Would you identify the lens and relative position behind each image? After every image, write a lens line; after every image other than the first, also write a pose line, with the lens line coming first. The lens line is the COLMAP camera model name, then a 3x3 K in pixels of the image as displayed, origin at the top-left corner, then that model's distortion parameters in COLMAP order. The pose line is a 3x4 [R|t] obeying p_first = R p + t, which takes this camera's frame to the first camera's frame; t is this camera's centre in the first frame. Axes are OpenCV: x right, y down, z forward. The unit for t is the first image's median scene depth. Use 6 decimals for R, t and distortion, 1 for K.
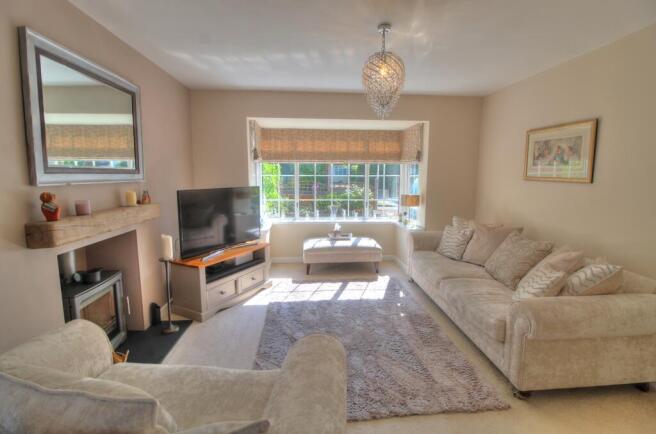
lens RADIAL K [[310.8, 0, 326.3], [0, 310.8, 214.7], [0, 0, 1]] dist [-0.001244, -0.001299]
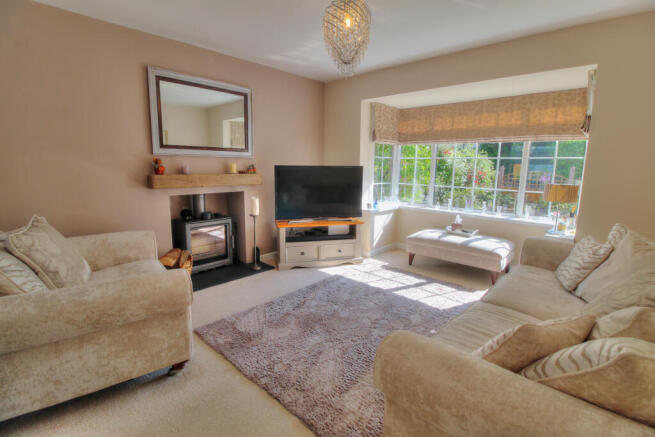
lens RADIAL K [[307.6, 0, 331.4], [0, 307.6, 216.4], [0, 0, 1]] dist [0.000021, -0.000281]
pose [[0.671025, 0.131508, -0.729679, 0.529607], [-0.109416, 0.990933, 0.077972, 0.005735], [0.733317, 0.027517, 0.679329, 0.254979]]
